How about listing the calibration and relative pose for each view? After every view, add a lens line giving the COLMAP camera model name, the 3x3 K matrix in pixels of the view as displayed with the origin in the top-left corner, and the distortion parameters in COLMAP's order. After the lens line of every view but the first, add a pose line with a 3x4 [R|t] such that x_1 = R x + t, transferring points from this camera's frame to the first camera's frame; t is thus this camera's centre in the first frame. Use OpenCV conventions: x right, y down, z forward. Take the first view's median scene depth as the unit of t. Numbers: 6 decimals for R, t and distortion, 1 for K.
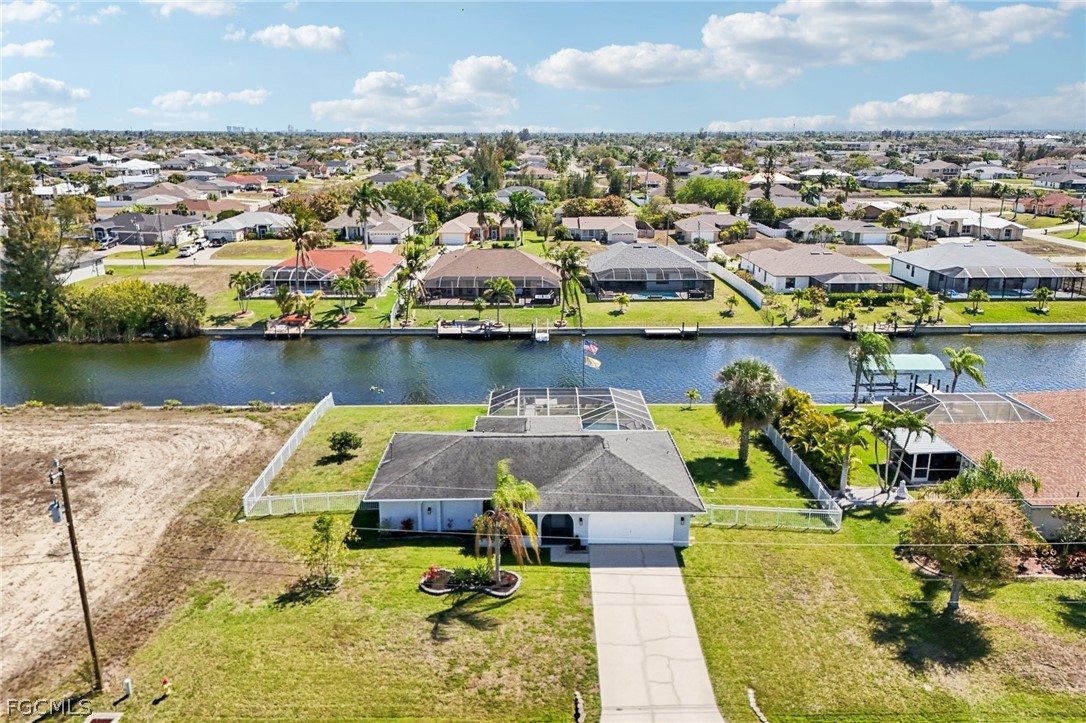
lens RADIAL K [[799.6, 0, 545.4], [0, 799.6, 353.8], [0, 0, 1]] dist [0.056390, -0.046035]
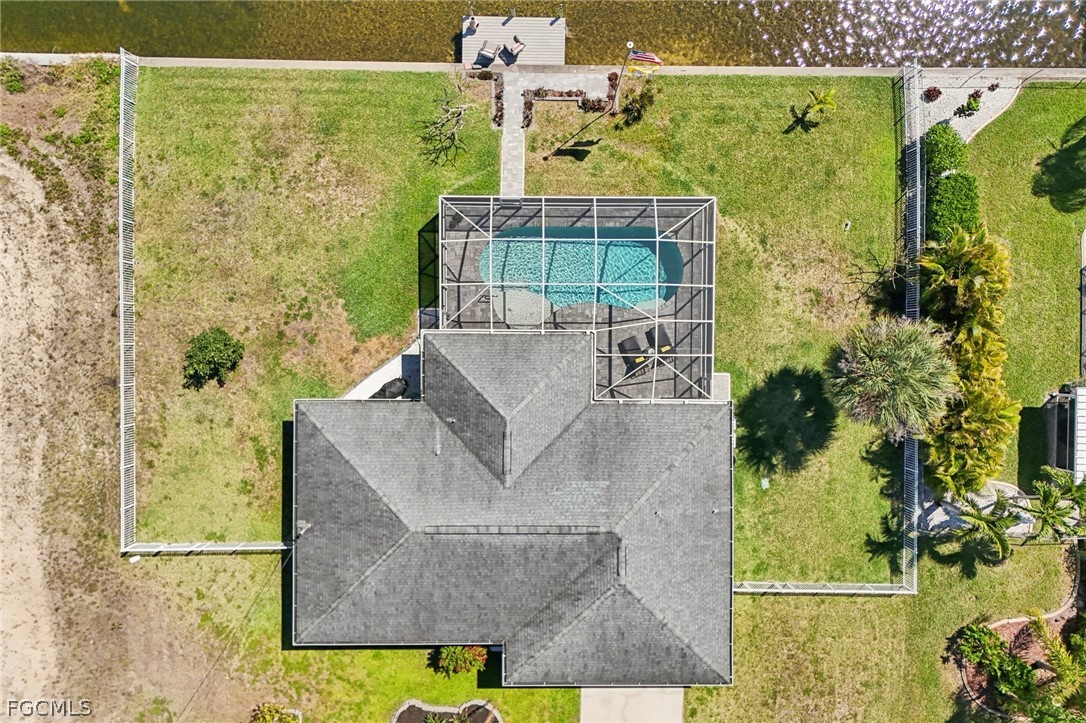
lens RADIAL K [[799.6, 0, 540.4], [0, 799.6, 353.9], [0, 0, 1]] dist [0.056390, -0.046035]
pose [[0.999686, 0.019470, 0.015756, -0.007563], [-0.020064, 0.245975, 0.969068, -0.543085], [0.014992, -0.969081, 0.246289, 0.920725]]
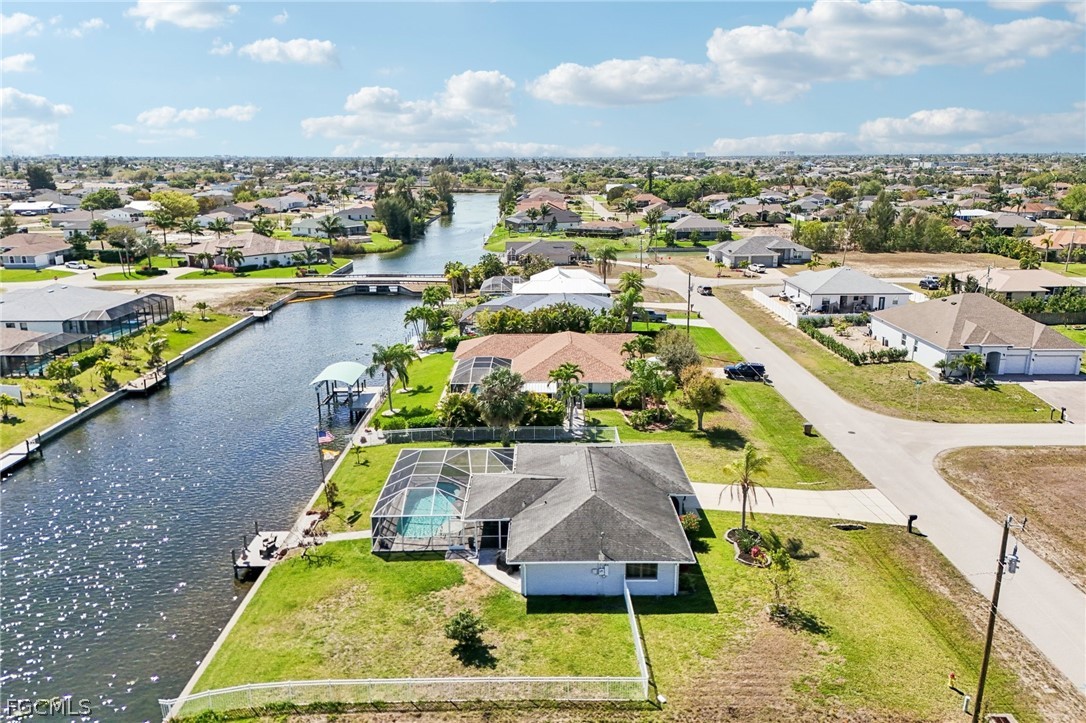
lens RADIAL K [[799.6, 0, 549.8], [0, 799.6, 358.2], [0, 0, 1]] dist [0.056390, -0.046035]
pose [[0.000479, -0.243559, 0.969886, -0.962796], [0.268619, 0.934271, 0.234482, -0.284403], [-0.963247, 0.260417, 0.065872, 0.885838]]
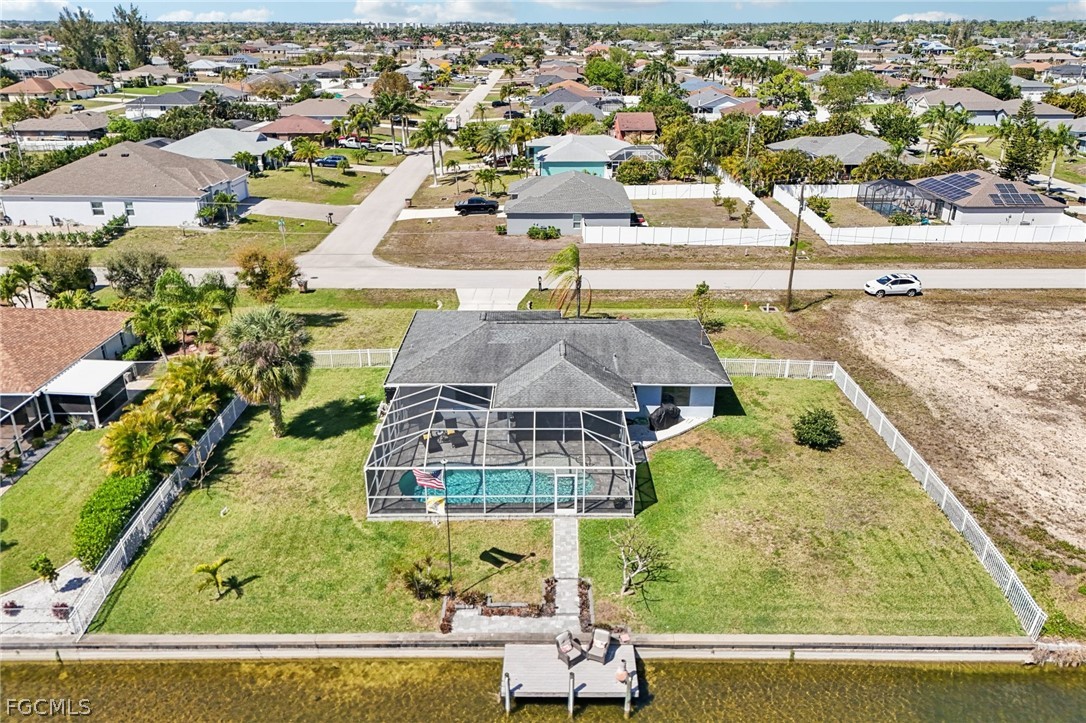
lens RADIAL K [[799.6, 0, 542.3], [0, 799.6, 359.7], [0, 0, 1]] dist [0.056390, -0.046035]
pose [[-0.999881, -0.006149, 0.014150, -0.013012], [0.003897, 0.786758, 0.617249, -0.423796], [-0.014928, 0.617231, -0.786640, 1.672048]]
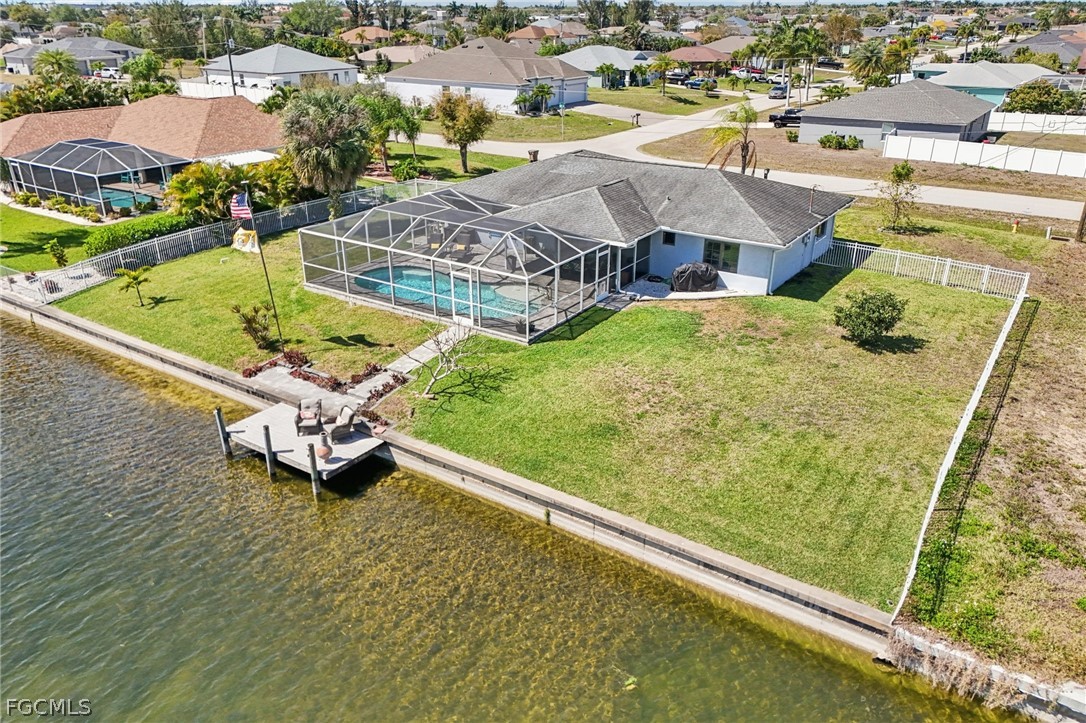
lens RADIAL K [[799.6, 0, 546.2], [0, 799.6, 373.7], [0, 0, 1]] dist [0.056390, -0.046035]
pose [[-0.819780, -0.235633, 0.521957, -0.384861], [0.154486, 0.786649, 0.597760, -0.206779], [-0.551449, 0.570666, -0.608477, 1.556053]]
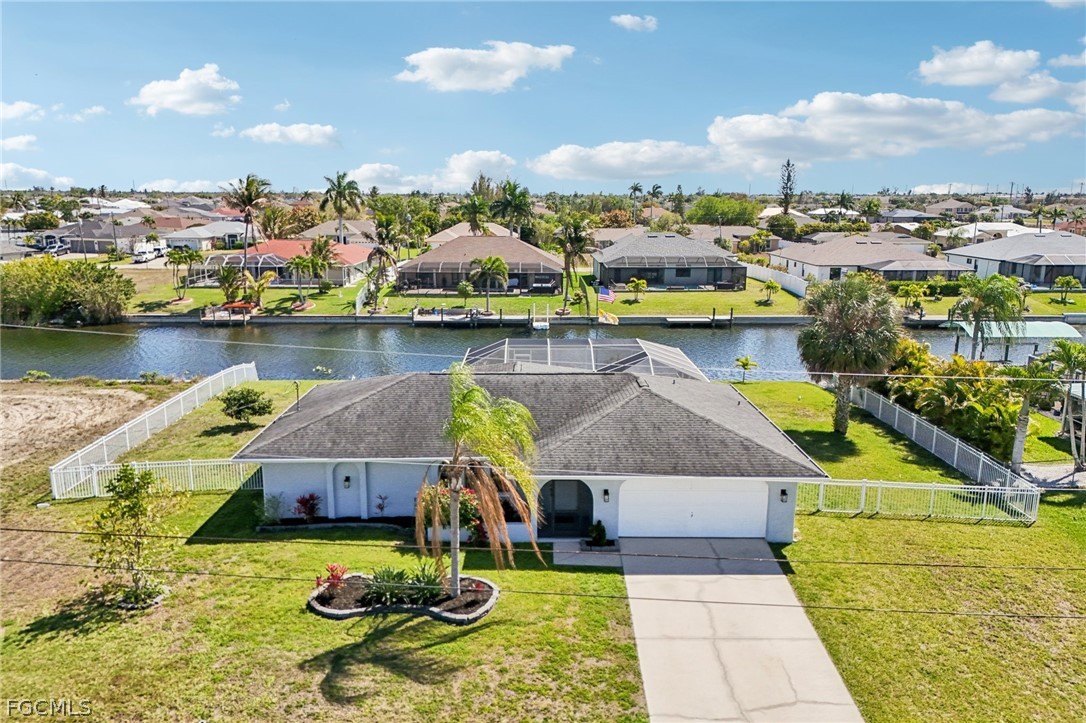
lens RADIAL K [[799.6, 0, 542.9], [0, 799.6, 362.7], [0, 0, 1]] dist [0.056390, -0.046035]
pose [[0.999992, 0.003160, -0.002429, -0.000080], [-0.003300, 0.998185, -0.060136, 0.124559], [0.002234, 0.060143, 0.998187, 0.352158]]
